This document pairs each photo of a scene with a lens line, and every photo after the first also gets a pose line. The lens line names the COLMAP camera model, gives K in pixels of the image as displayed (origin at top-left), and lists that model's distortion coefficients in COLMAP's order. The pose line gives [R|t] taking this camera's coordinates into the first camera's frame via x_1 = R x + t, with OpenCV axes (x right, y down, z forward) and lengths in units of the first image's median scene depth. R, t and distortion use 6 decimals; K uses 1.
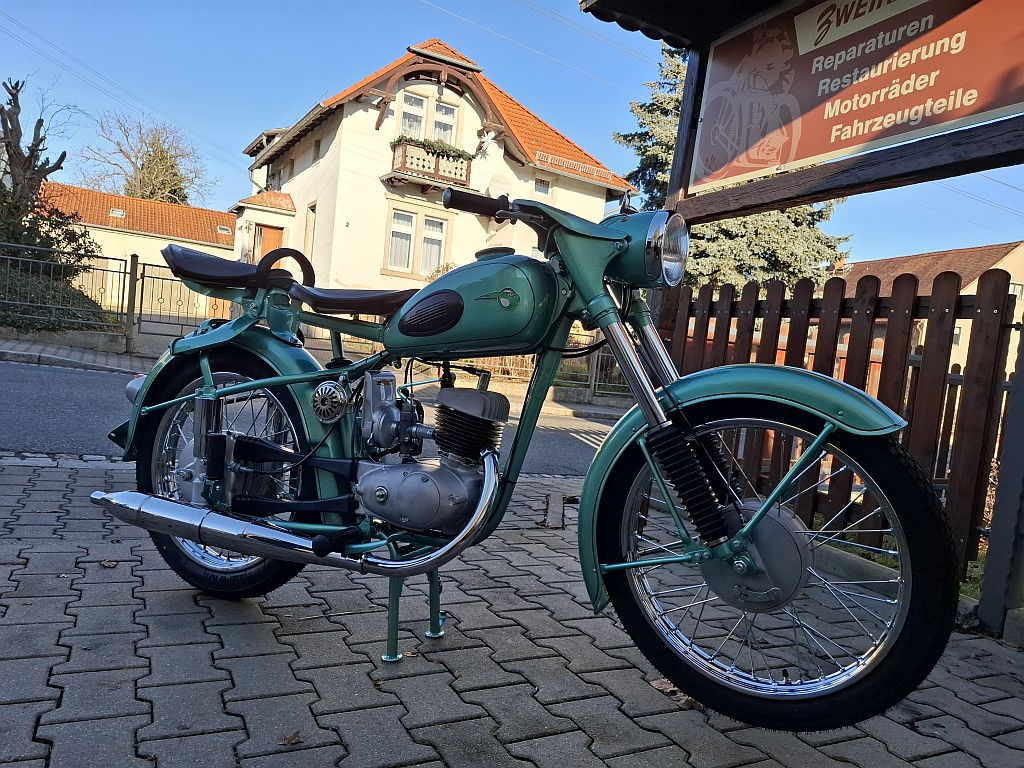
lens RADIAL K [[714.7, 0, 518.8], [0, 714.7, 387.0], [0, 0, 1]] dist [0.057272, -0.043245]
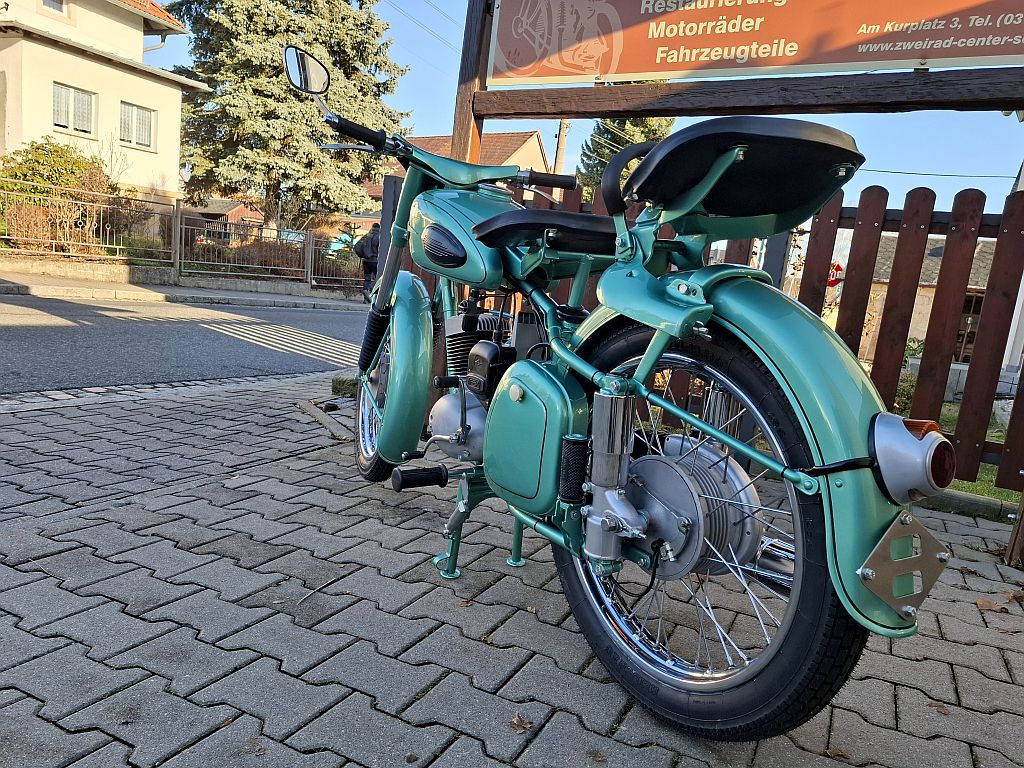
lens RADIAL K [[714.7, 0, 514.5], [0, 714.7, 390.7], [0, 0, 1]] dist [0.057272, -0.043245]
pose [[0.823142, -0.114542, 0.556162, -0.356089], [0.011327, 0.982561, 0.185595, -0.048754], [-0.567722, -0.146472, 0.810085, 0.142695]]
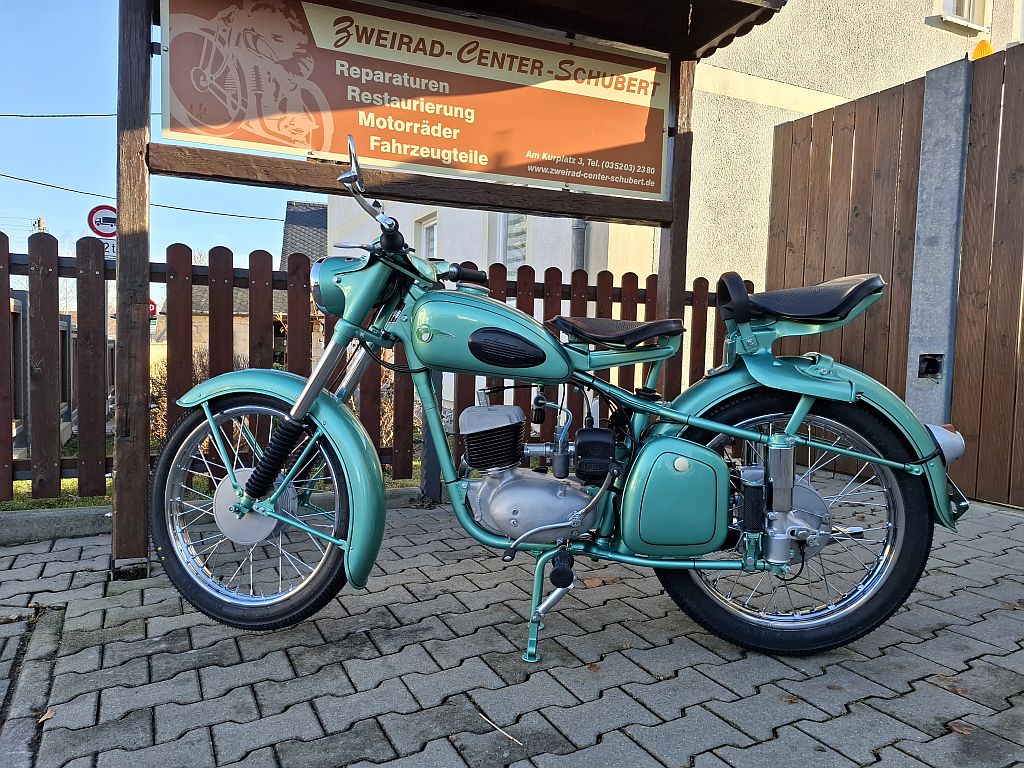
lens RADIAL K [[714.7, 0, 508.2], [0, 714.7, 391.0], [0, 0, 1]] dist [0.057272, -0.043245]
pose [[0.034158, -0.171073, 0.984666, -0.672792], [0.031037, 0.984947, 0.170045, -0.125498], [-0.998934, 0.024752, 0.038954, 0.645293]]
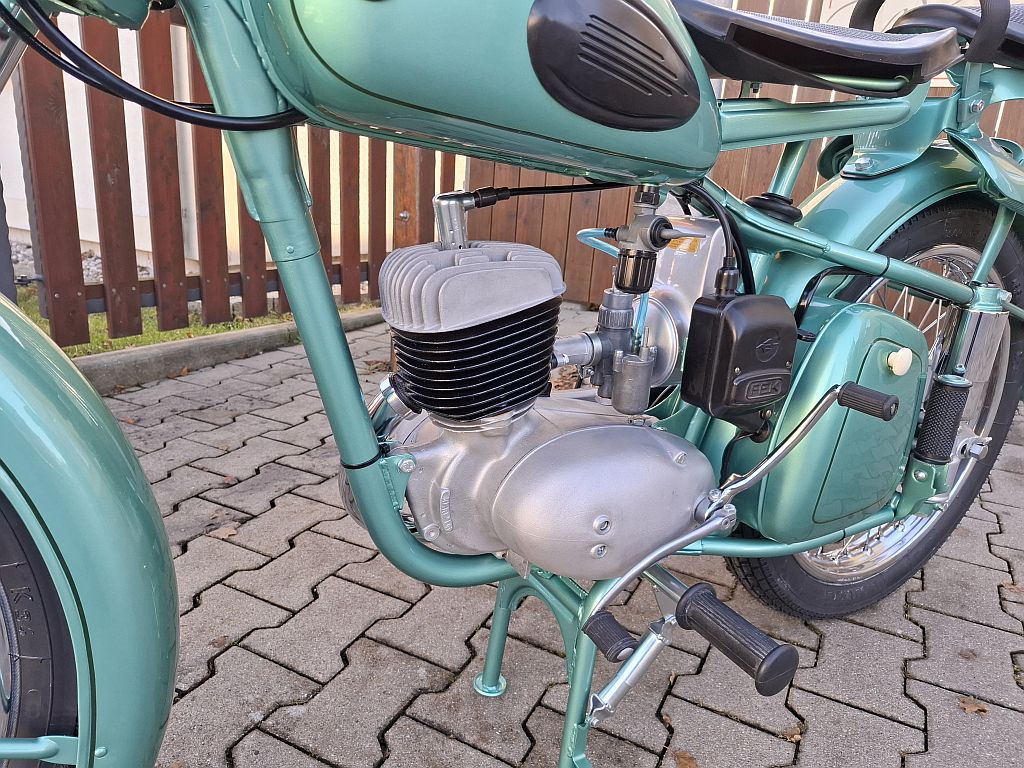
lens RADIAL K [[714.7, 0, 500.7], [0, 714.7, 397.9], [0, 0, 1]] dist [0.057272, -0.043245]
pose [[-0.547498, -0.380188, 0.745455, -0.225566], [-0.079506, 0.910436, 0.405936, -0.050688], [-0.833021, 0.162982, -0.528689, 0.814172]]
